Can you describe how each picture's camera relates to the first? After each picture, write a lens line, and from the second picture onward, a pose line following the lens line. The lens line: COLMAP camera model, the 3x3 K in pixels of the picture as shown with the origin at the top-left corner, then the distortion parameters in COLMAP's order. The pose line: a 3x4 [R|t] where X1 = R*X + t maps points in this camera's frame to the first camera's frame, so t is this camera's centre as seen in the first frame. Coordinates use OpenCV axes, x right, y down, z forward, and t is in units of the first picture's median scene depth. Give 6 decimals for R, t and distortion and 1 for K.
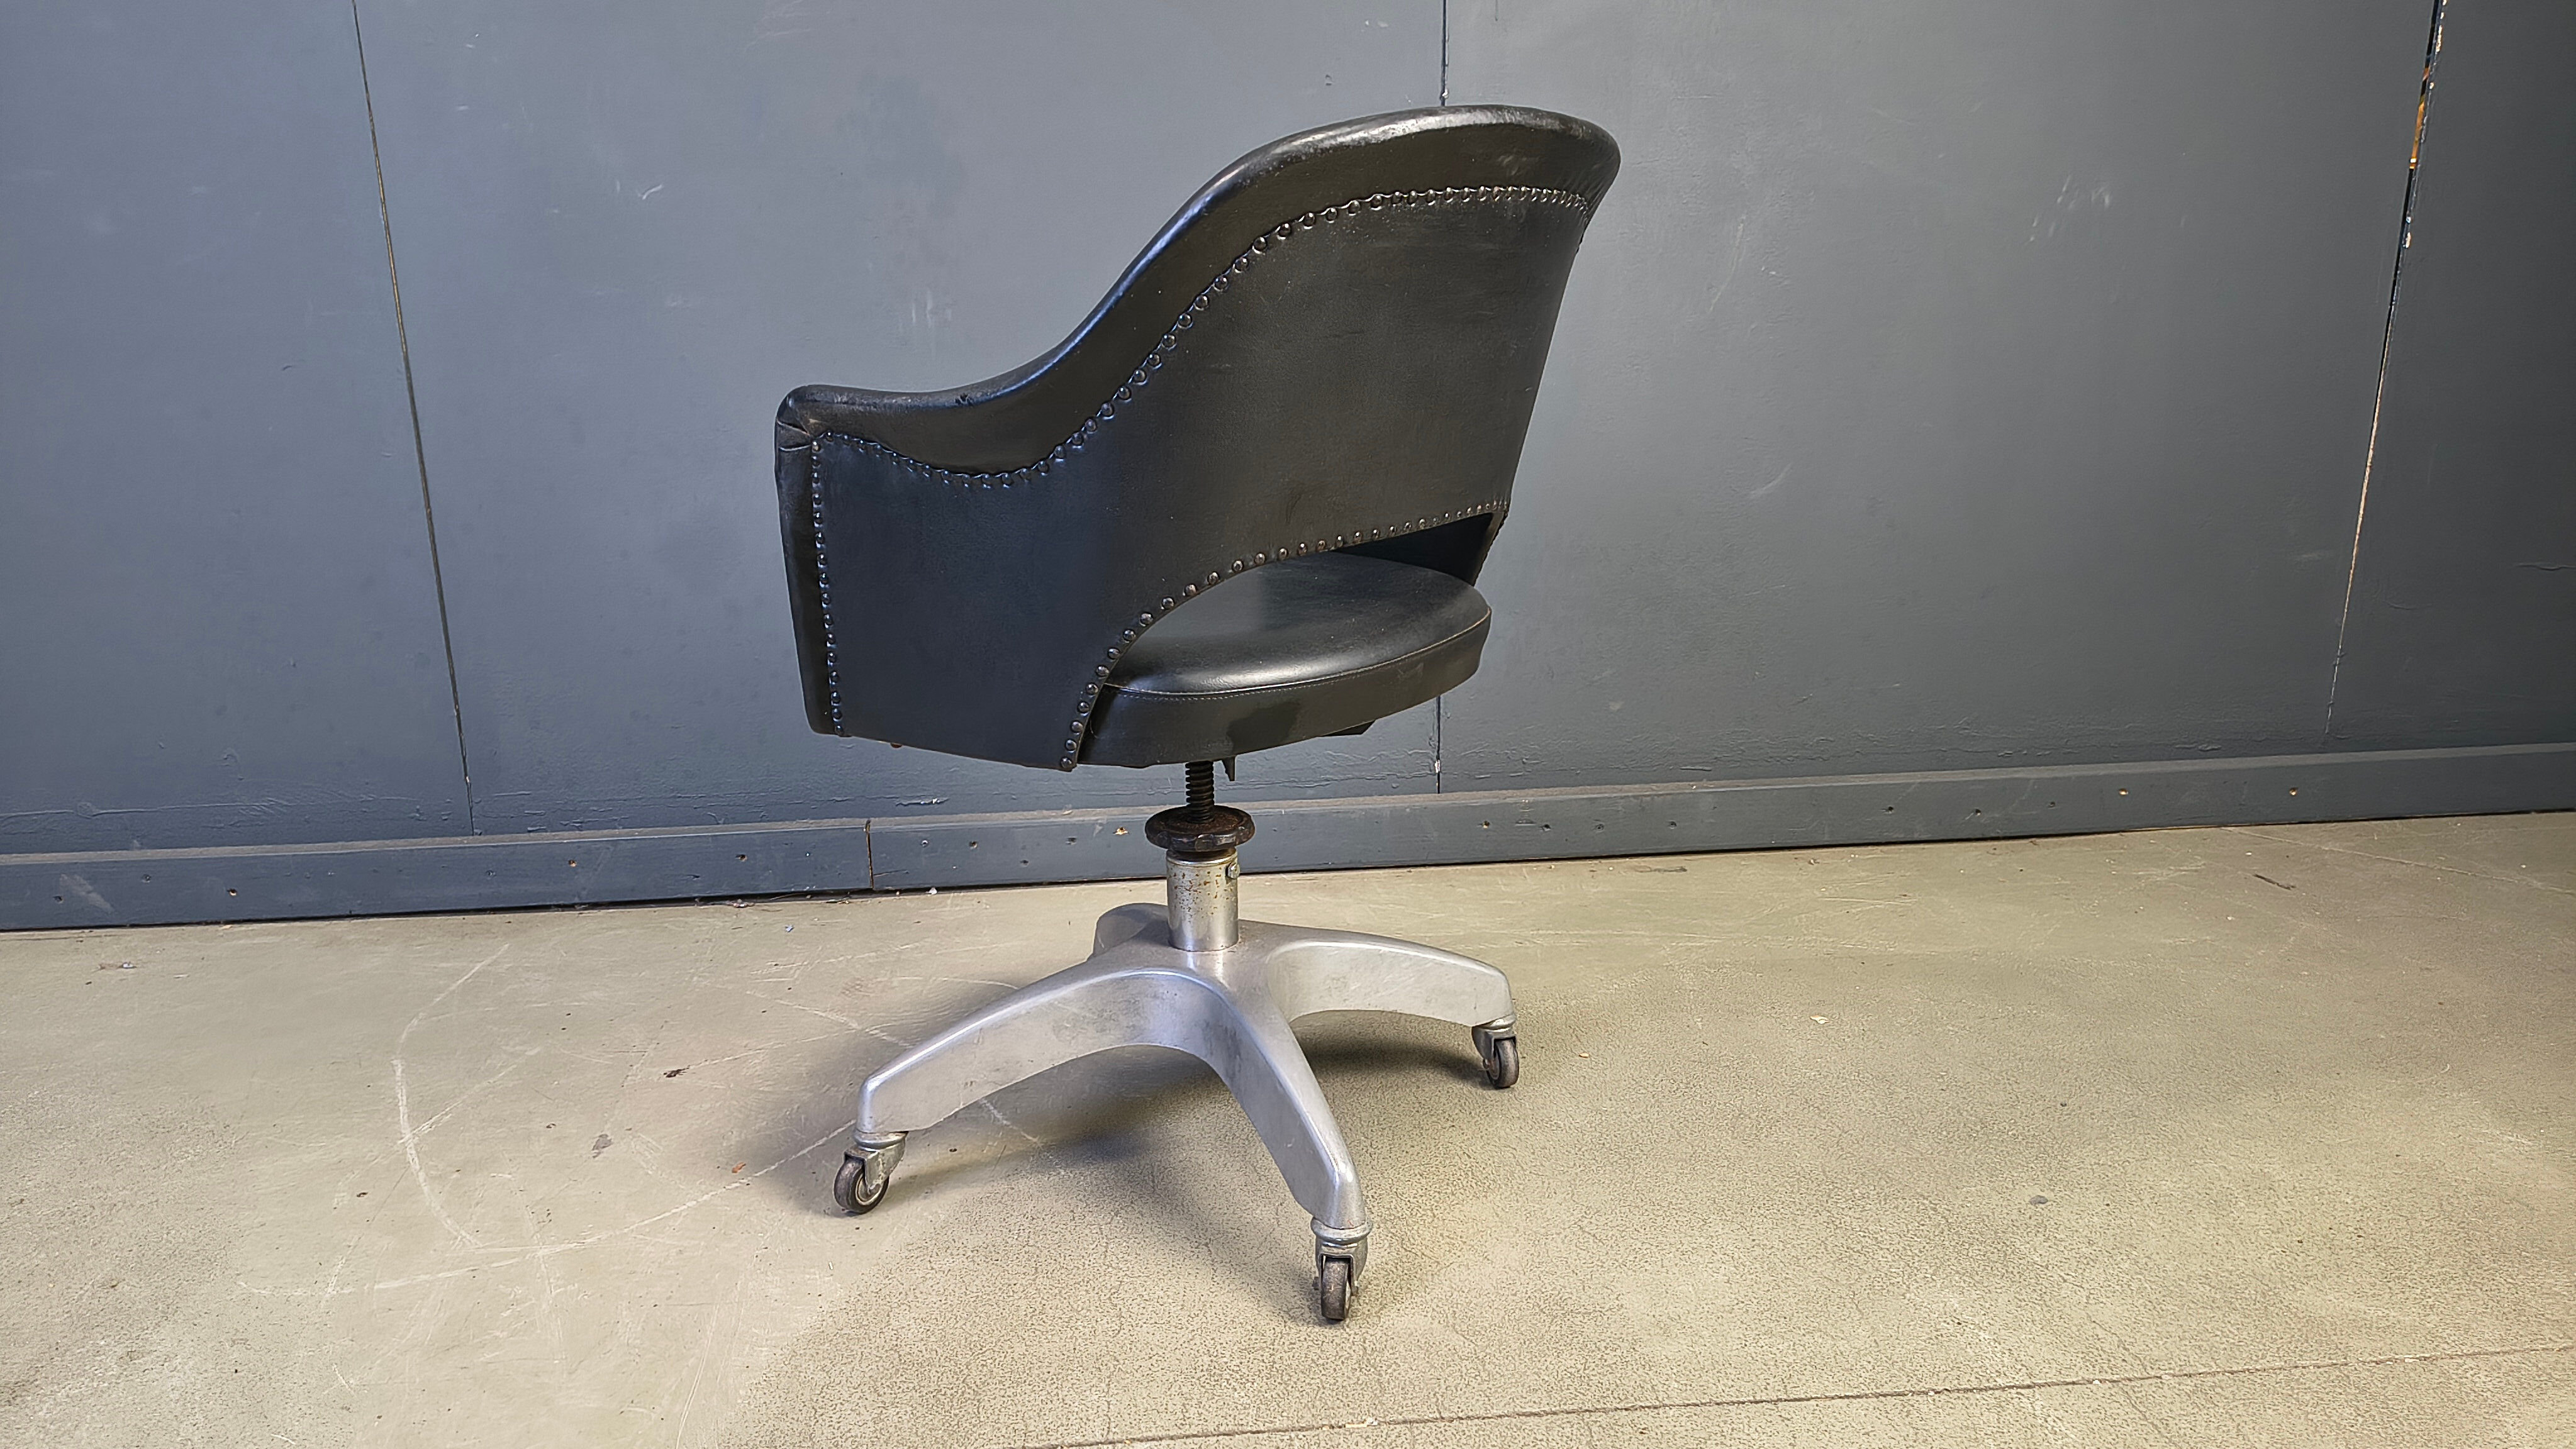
lens RADIAL K [[1821.9, 0, 1260.5], [0, 1821.9, 755.3], [0, 0, 1]] dist [0.064611, -0.094042]
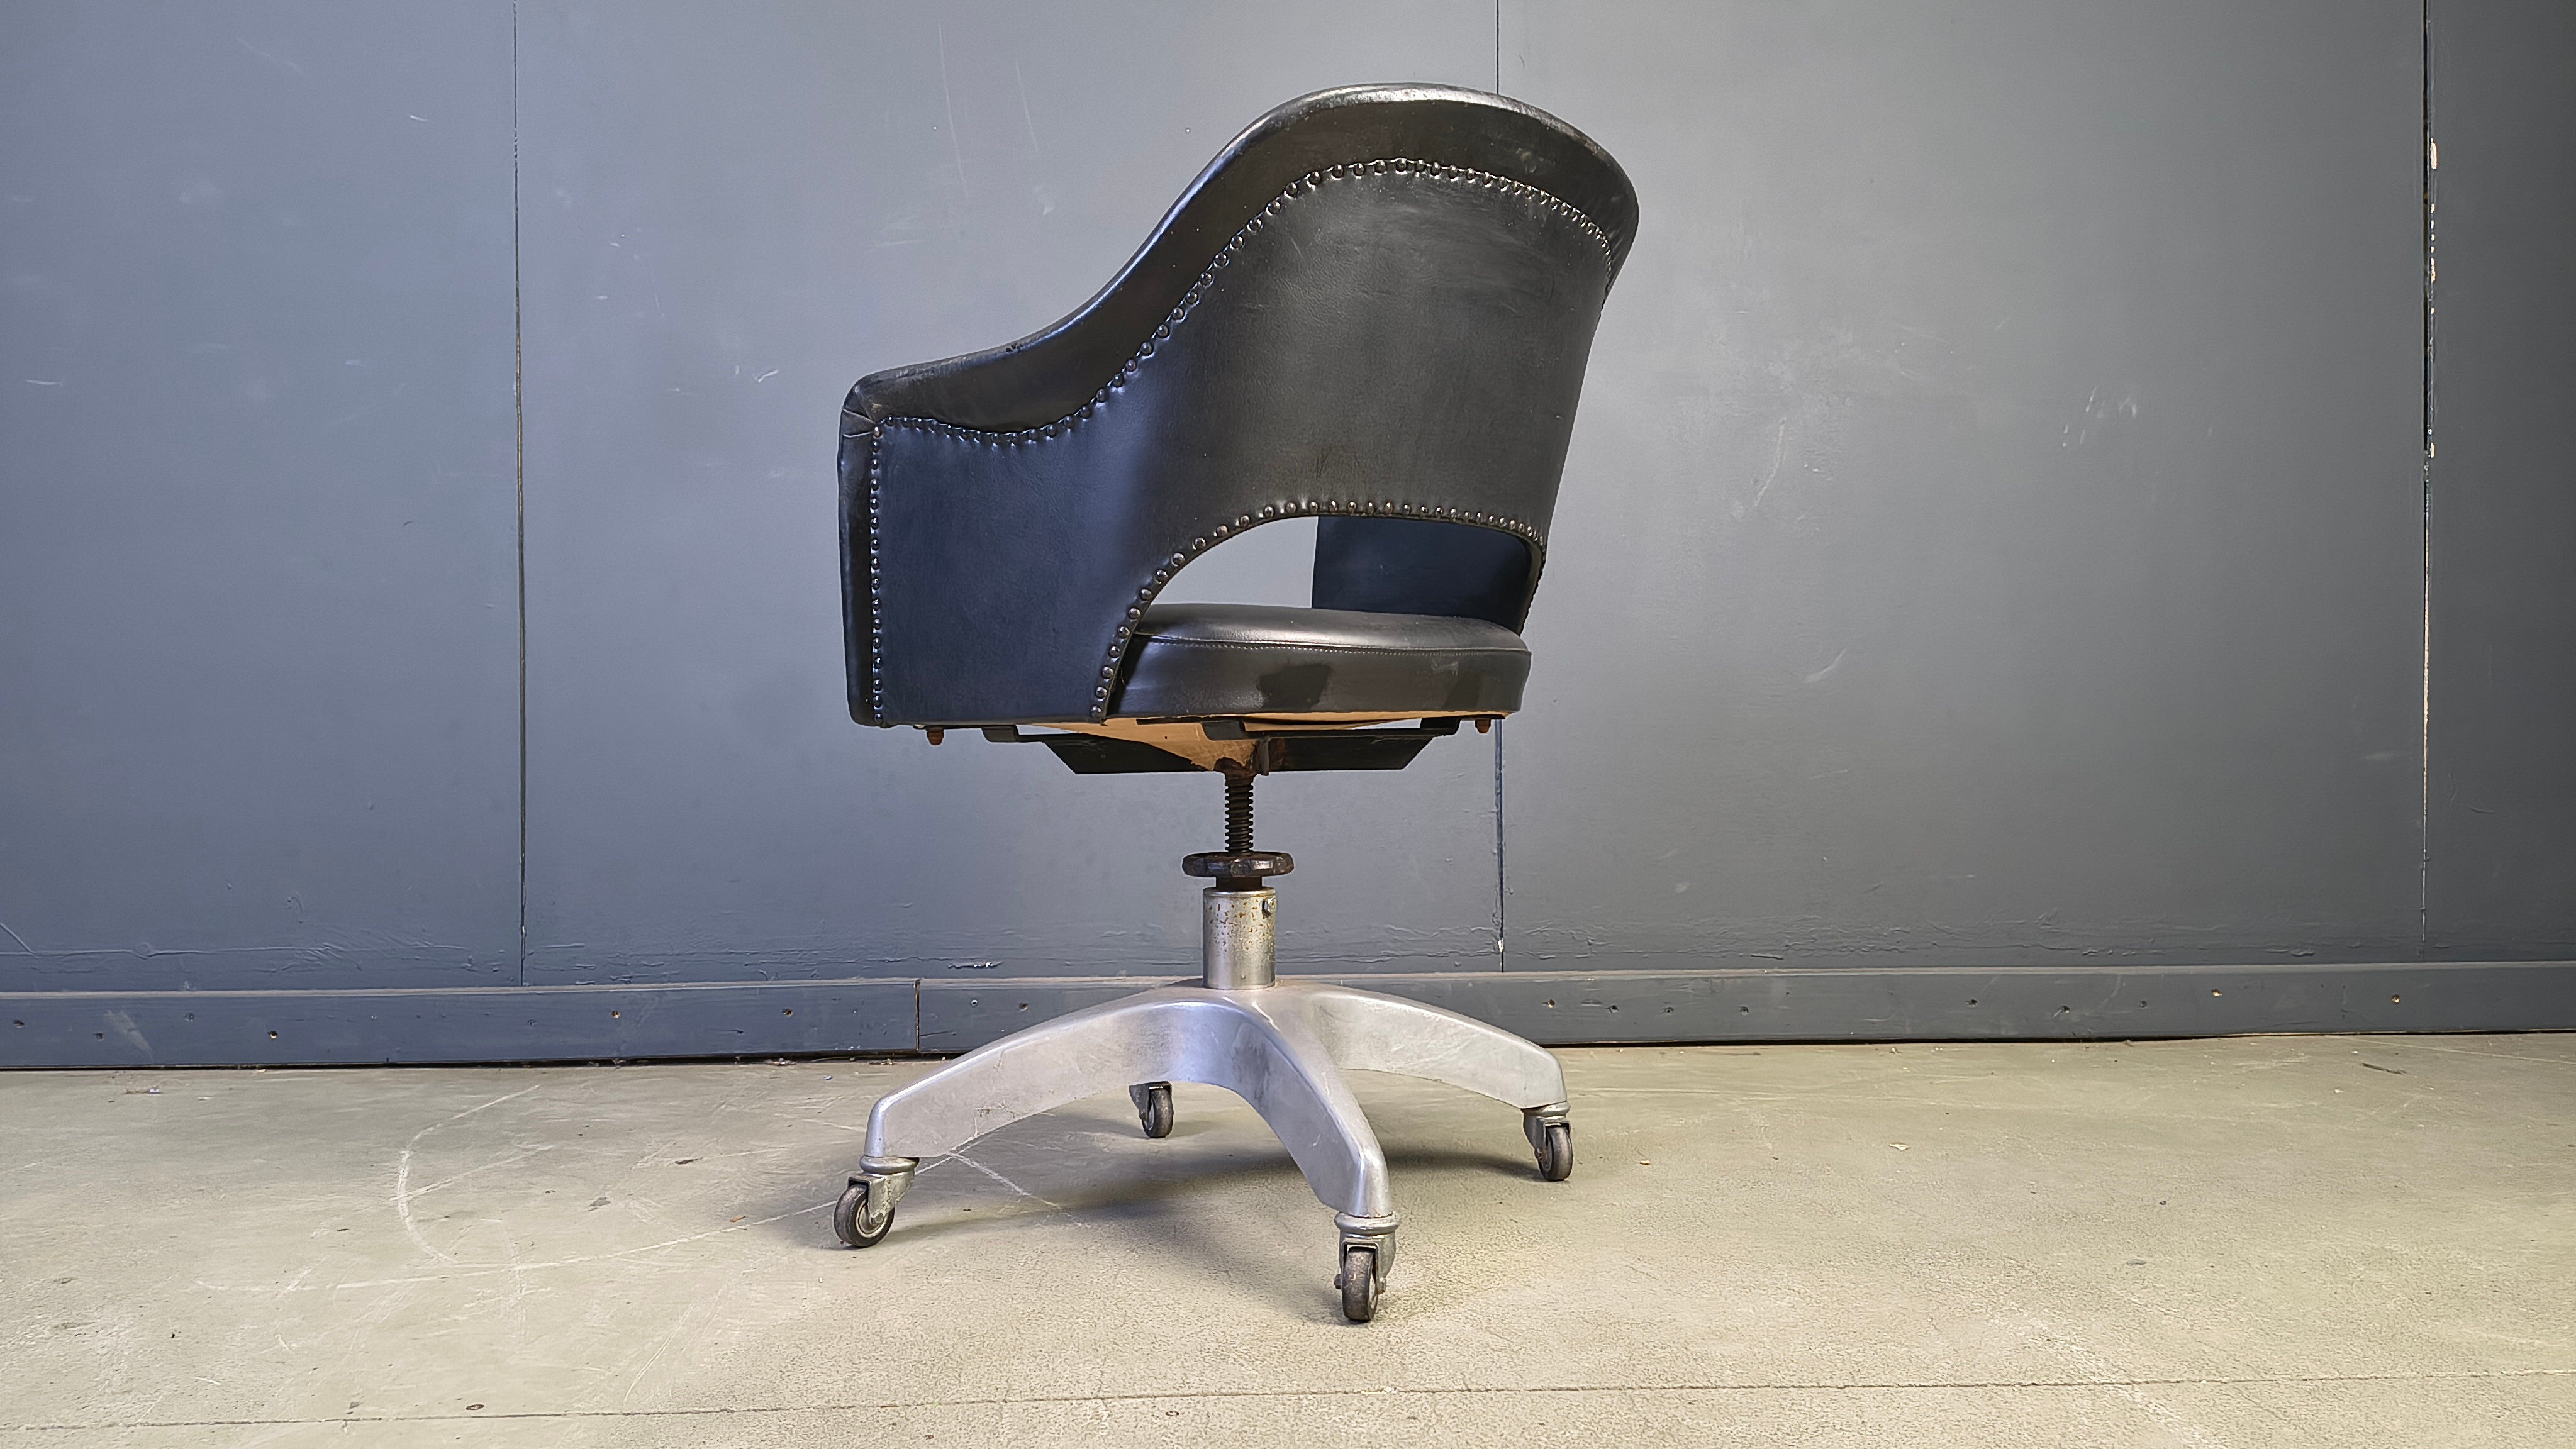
lens RADIAL K [[1818.5, 0, 1304.7], [0, 1818.5, 703.8], [0, 0, 1]] dist [0.057194, -0.080541]
pose [[0.999317, 0.013339, -0.034467, 0.028110], [-0.022187, 0.962367, -0.270847, 0.176218], [0.029557, 0.271427, 0.962005, 0.025340]]
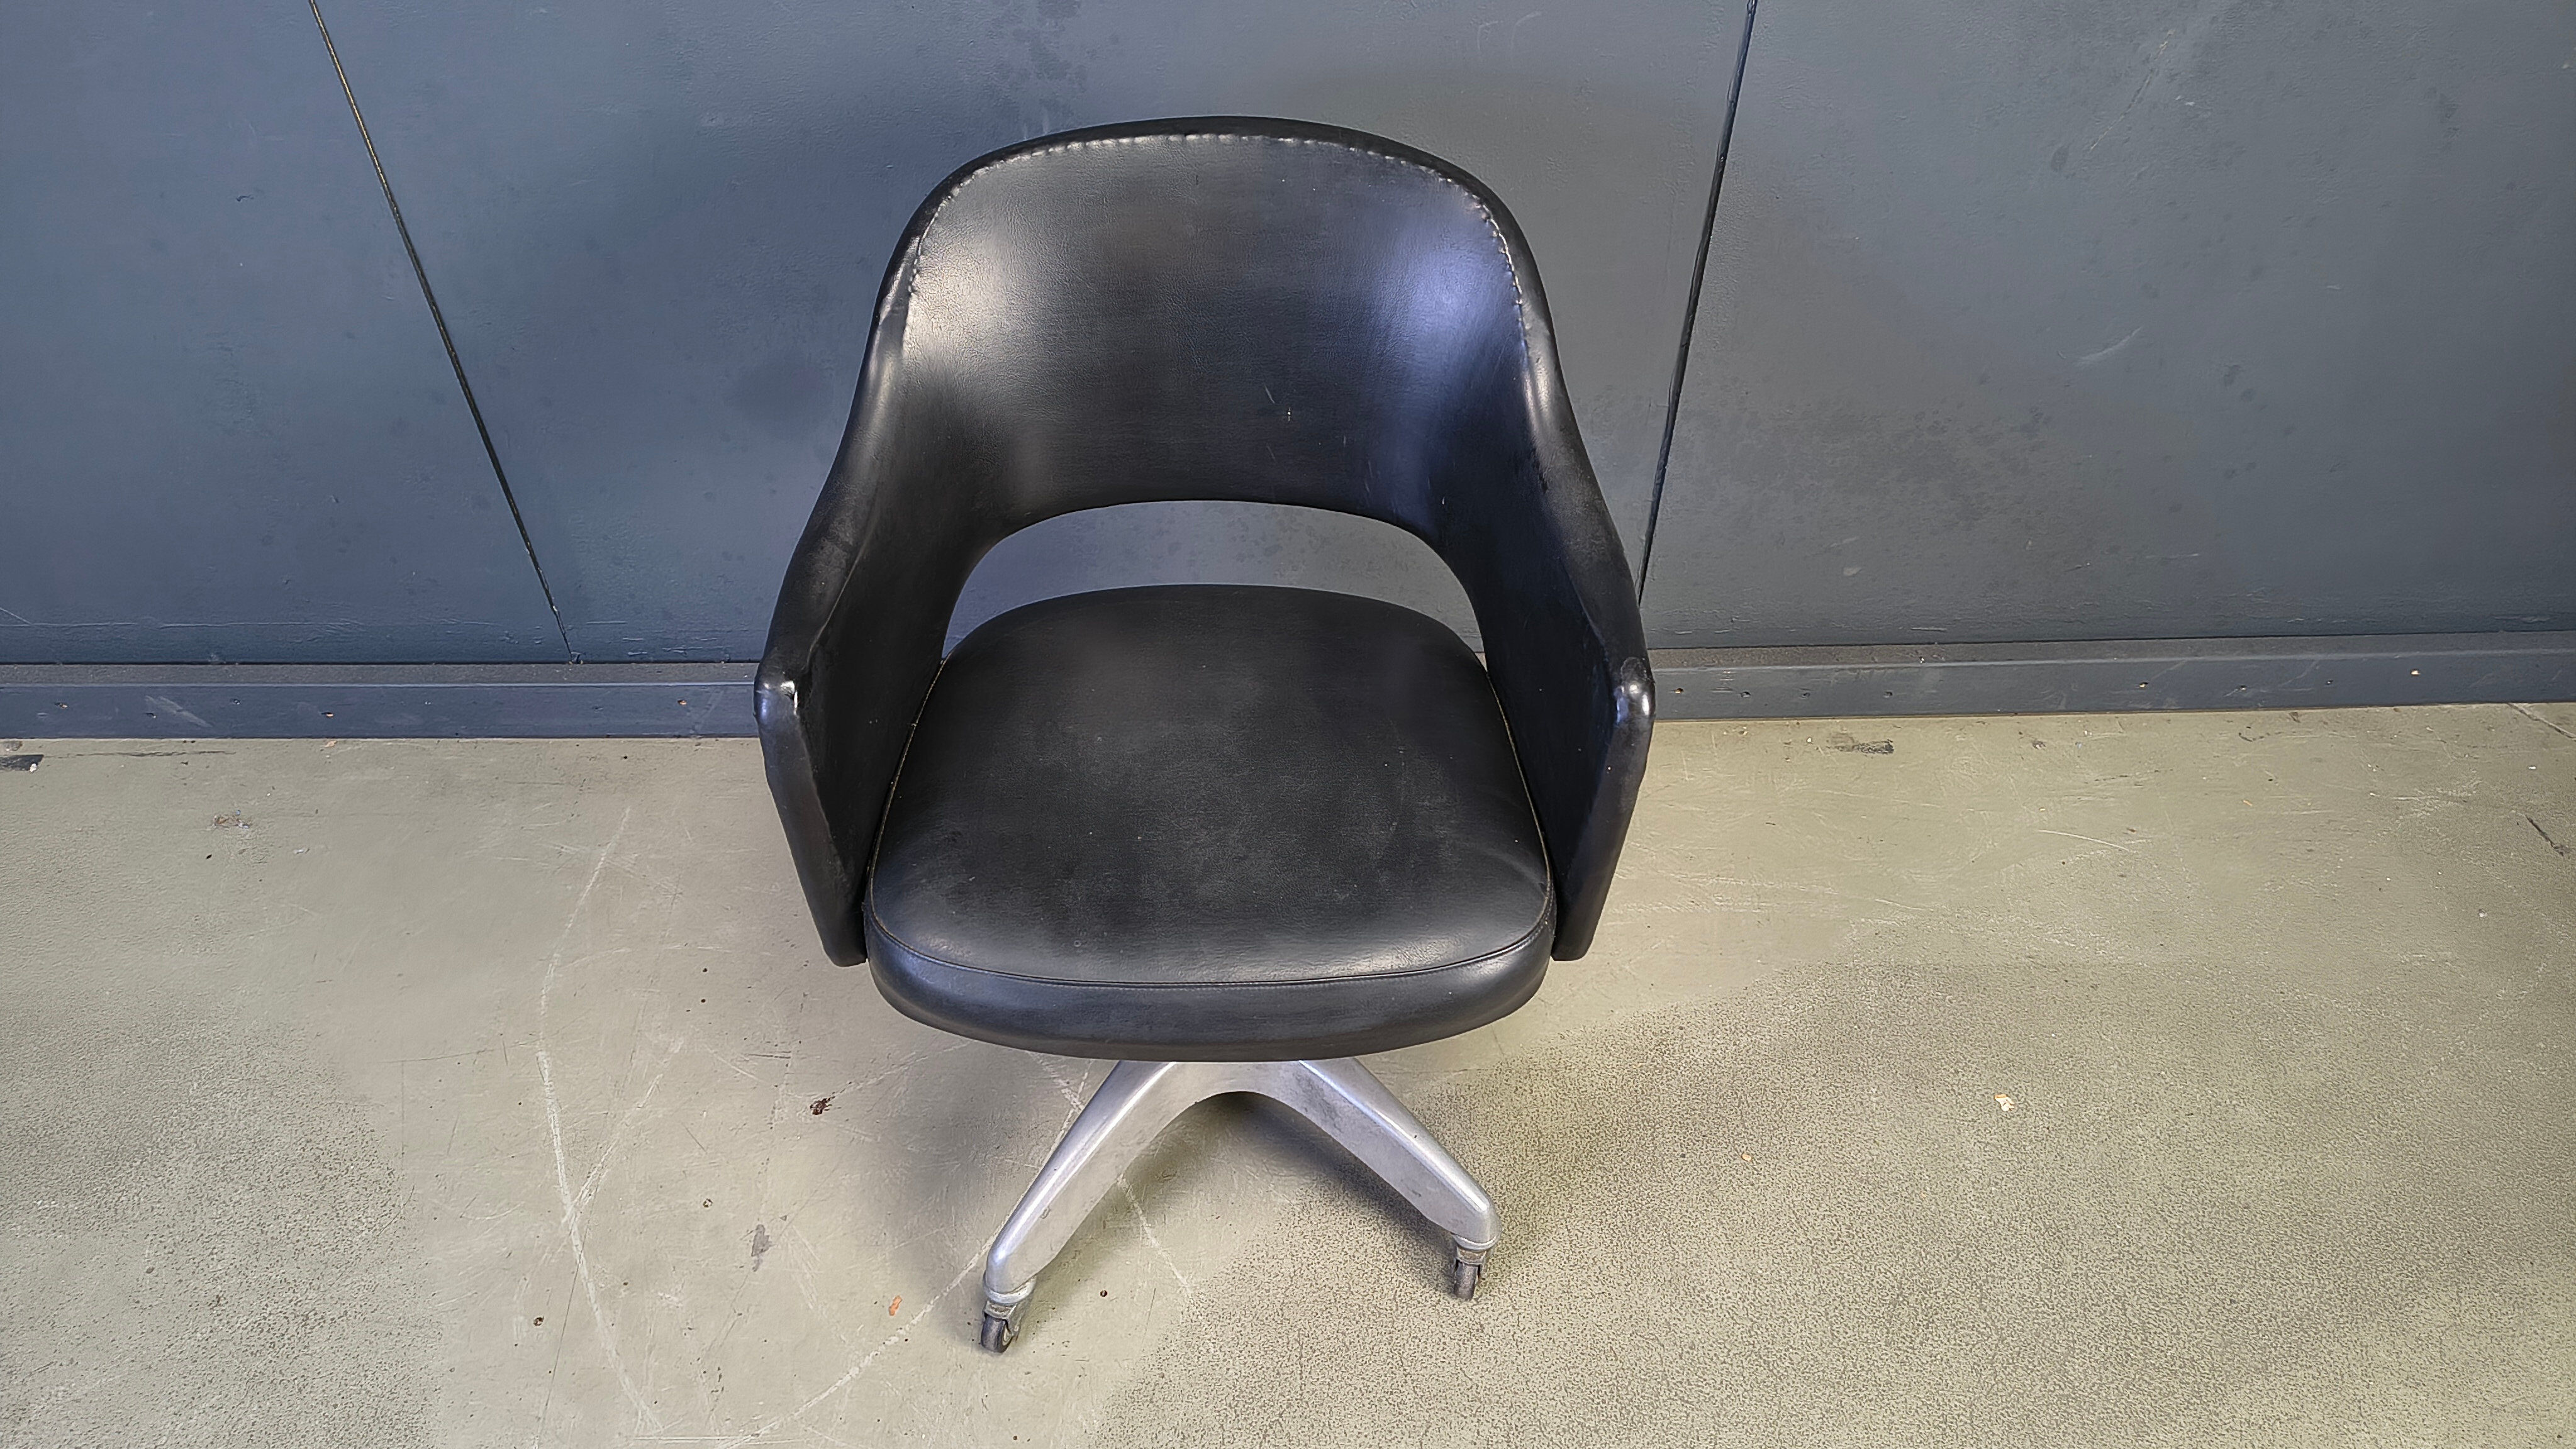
lens RADIAL K [[1809.0, 0, 1288.3], [0, 1809.0, 766.1], [0, 0, 1]] dist [0.074671, -0.114684]
pose [[0.997407, 0.064574, -0.031771, -0.043442], [-0.038280, 0.849872, 0.525598, -0.460703], [0.060941, -0.523019, 0.850140, 0.248321]]
